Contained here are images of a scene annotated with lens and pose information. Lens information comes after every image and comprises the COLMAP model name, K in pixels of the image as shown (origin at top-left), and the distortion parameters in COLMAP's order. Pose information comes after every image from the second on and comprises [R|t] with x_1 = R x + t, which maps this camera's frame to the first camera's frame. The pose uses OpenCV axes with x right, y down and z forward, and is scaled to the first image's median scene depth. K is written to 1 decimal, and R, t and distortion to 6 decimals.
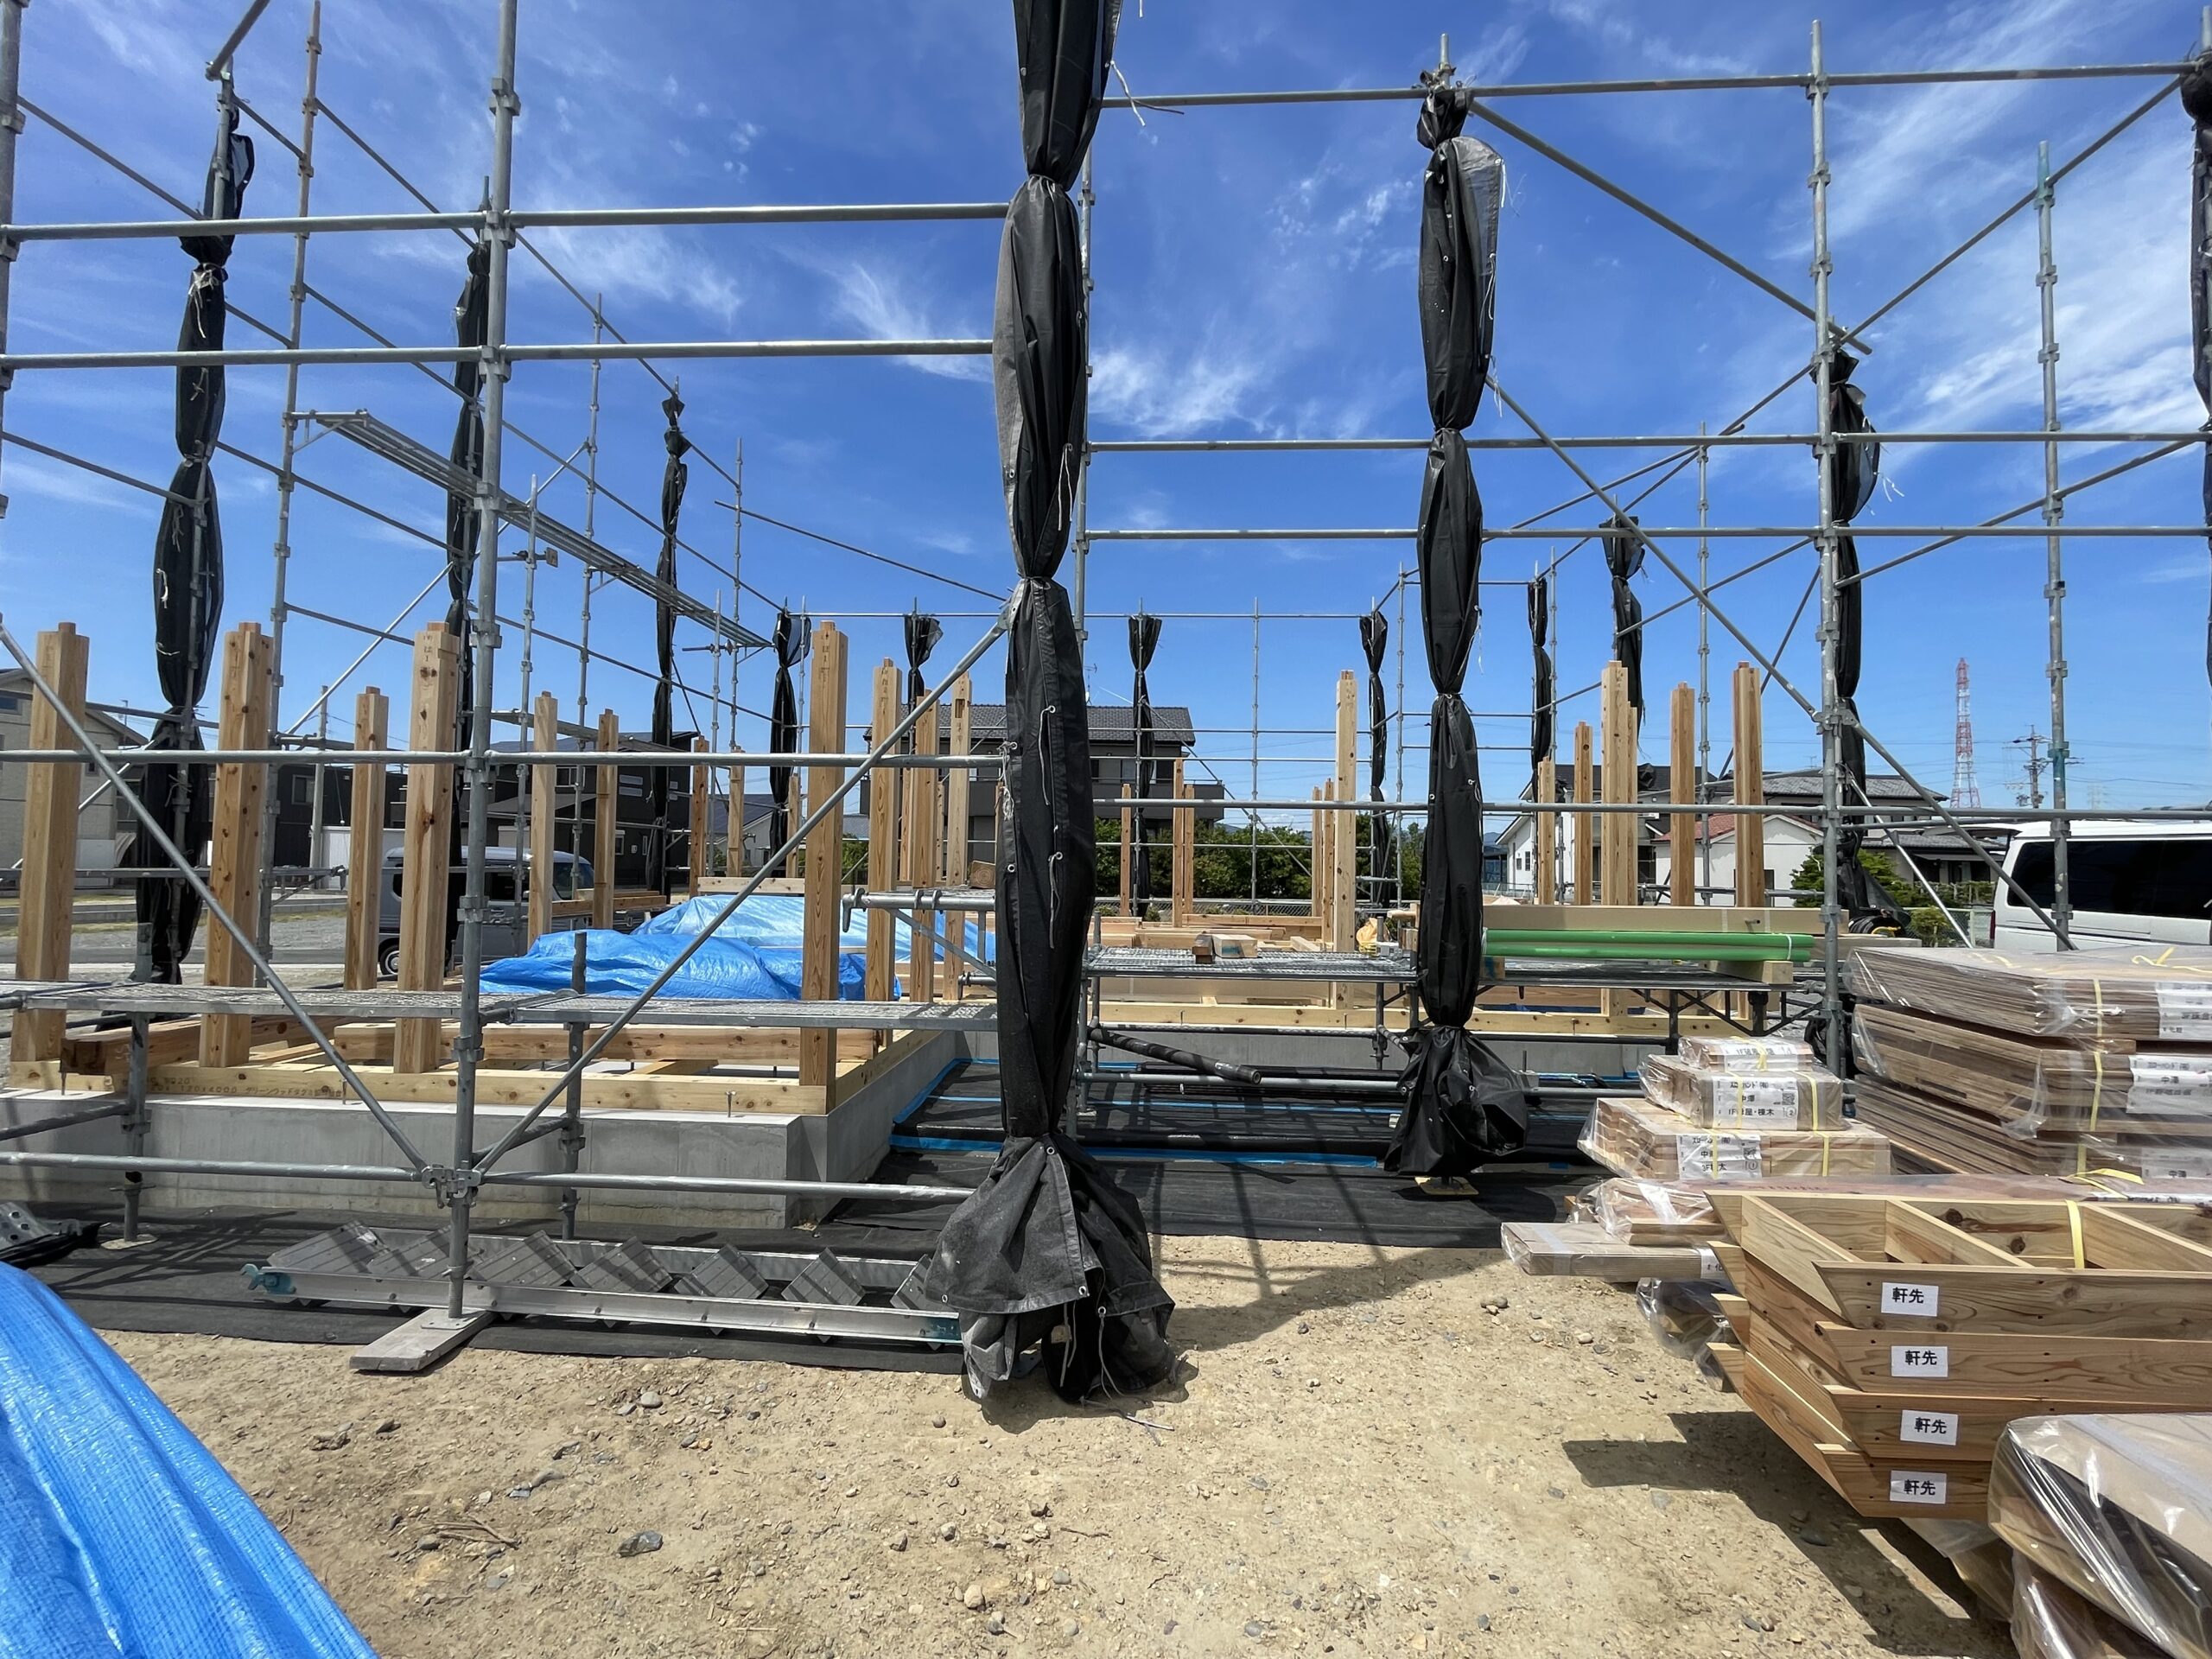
lens RADIAL K [[985.0, 0, 1105.9], [0, 985.0, 822.7], [0, 0, 1]] dist [-0.001834, -0.000207]
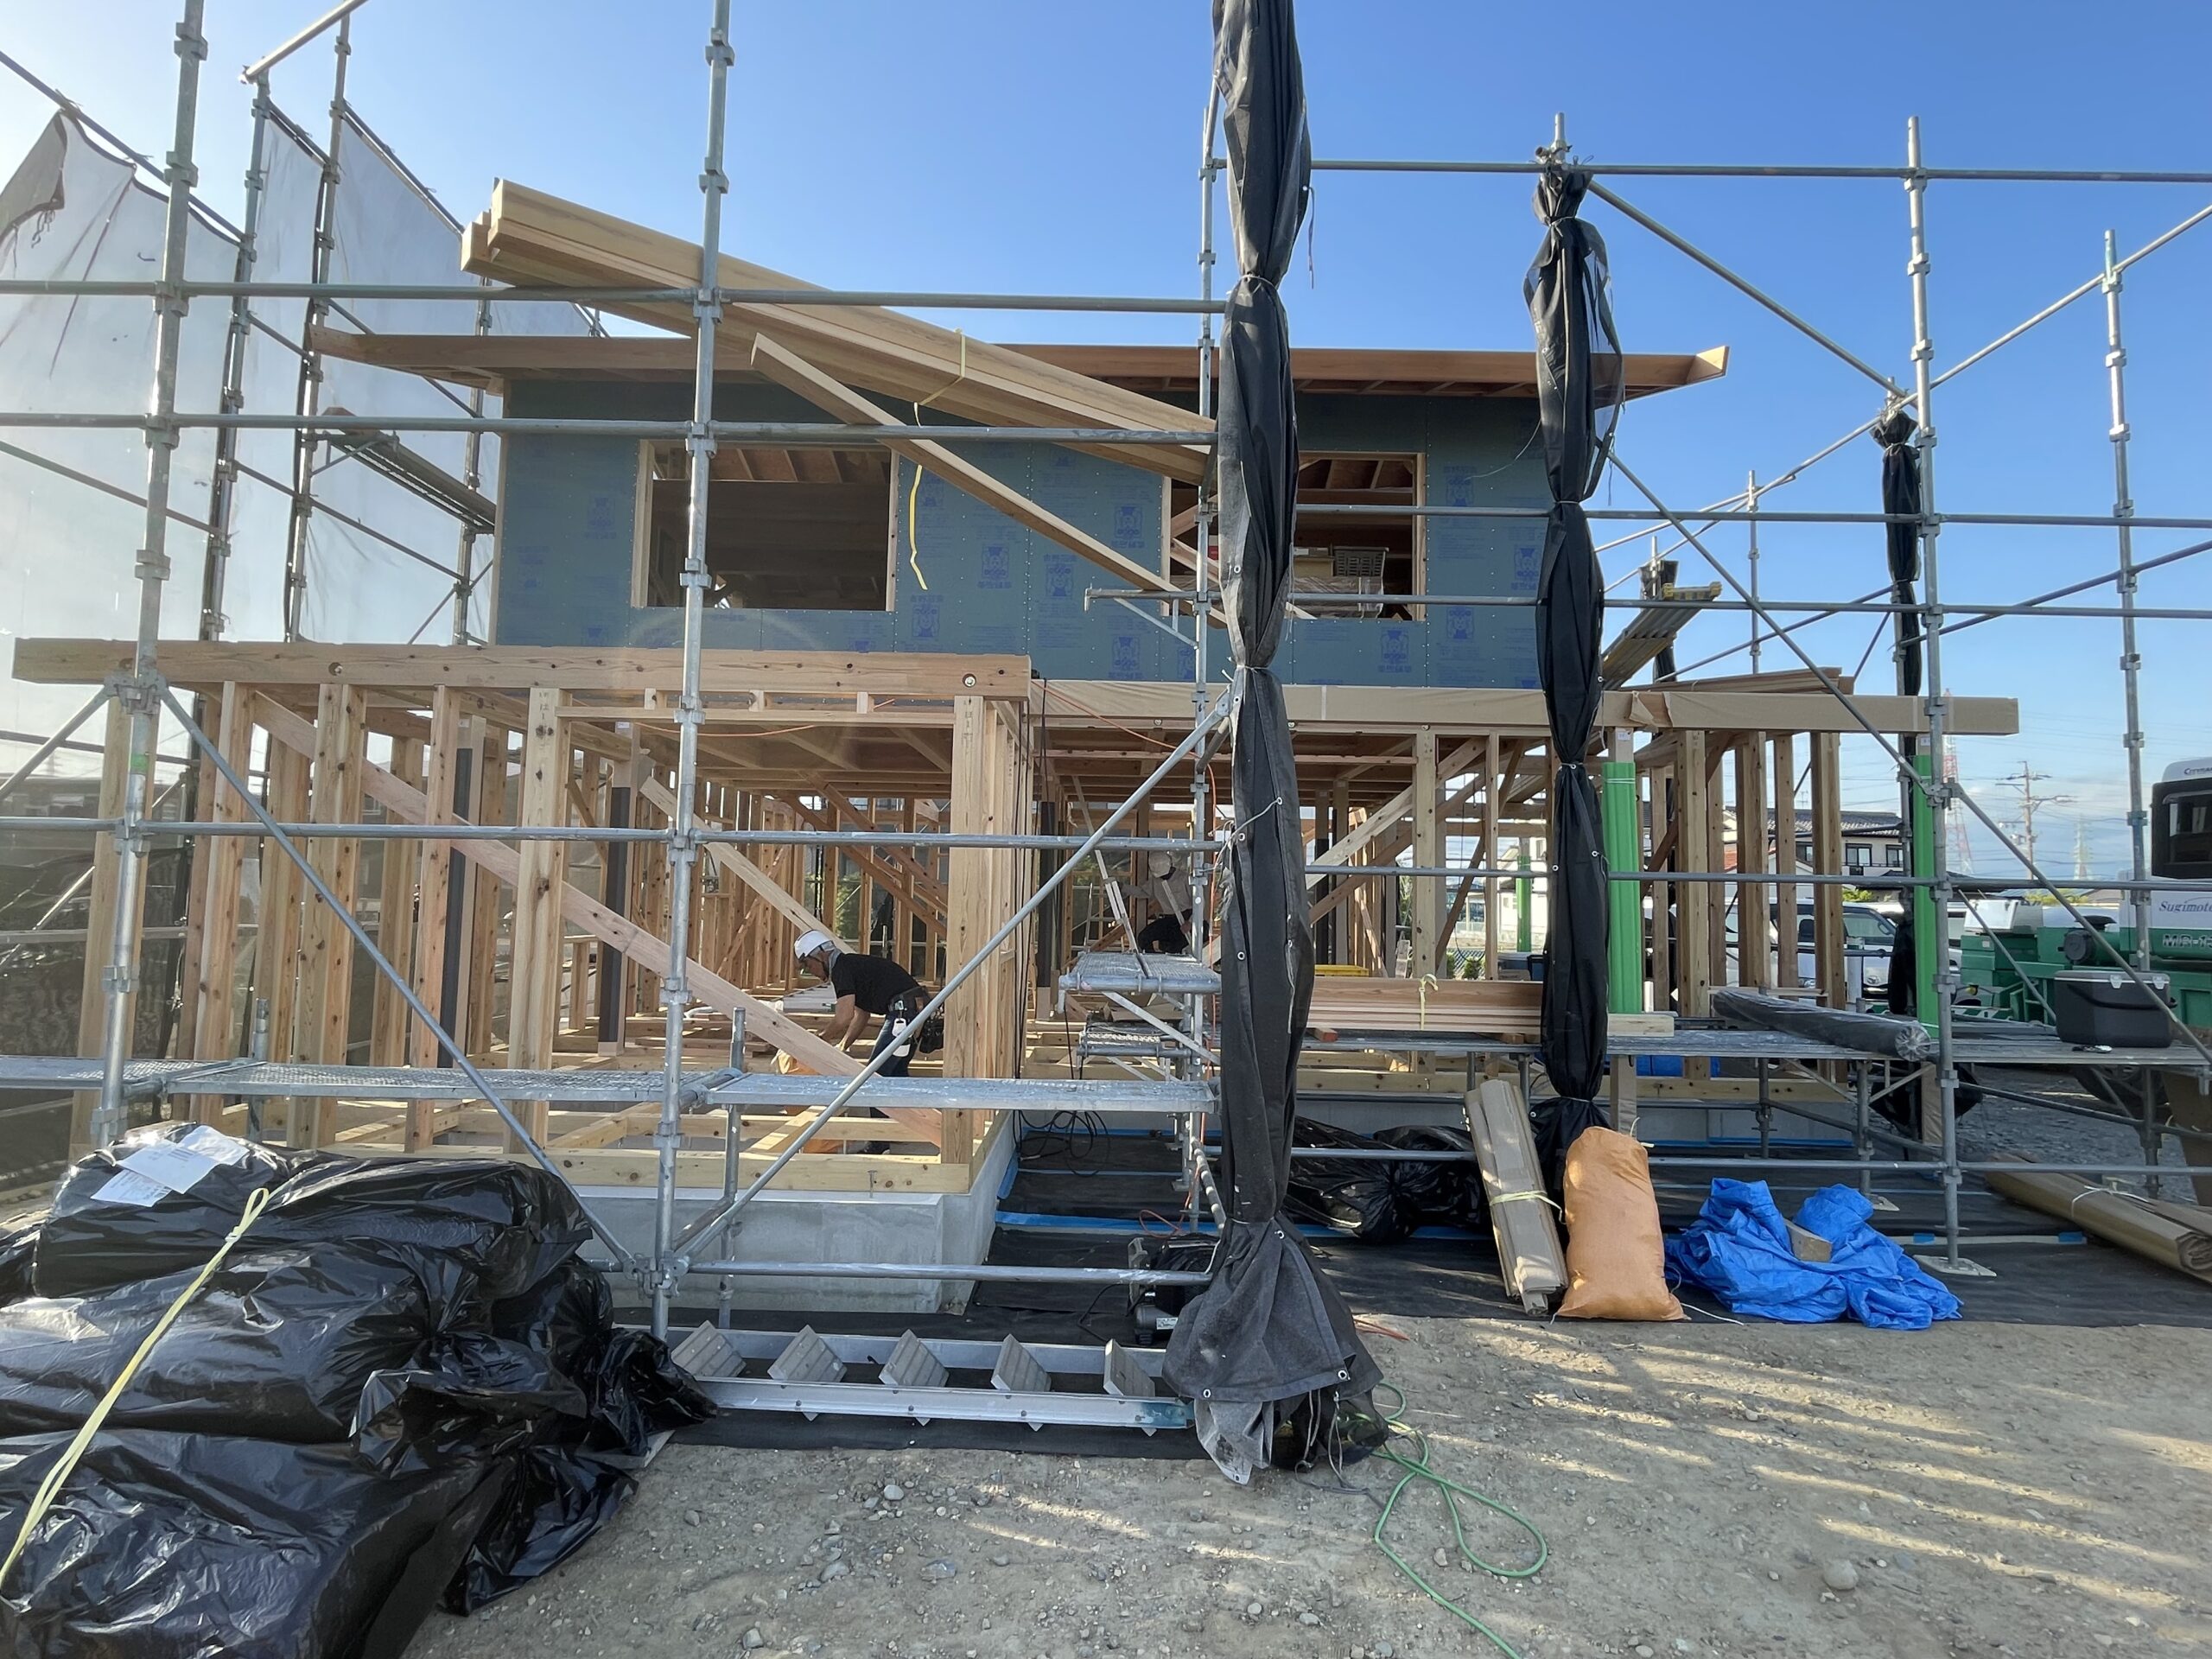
lens RADIAL K [[1075.2, 0, 1109.1], [0, 1075.2, 826.0], [0, 0, 1]] dist [-0.004160, -0.000636]
pose [[0.998650, 0.008860, 0.051185, -0.202610], [-0.007598, 0.999664, -0.024793, -0.040779], [-0.051387, 0.024370, 0.998381, -0.073099]]
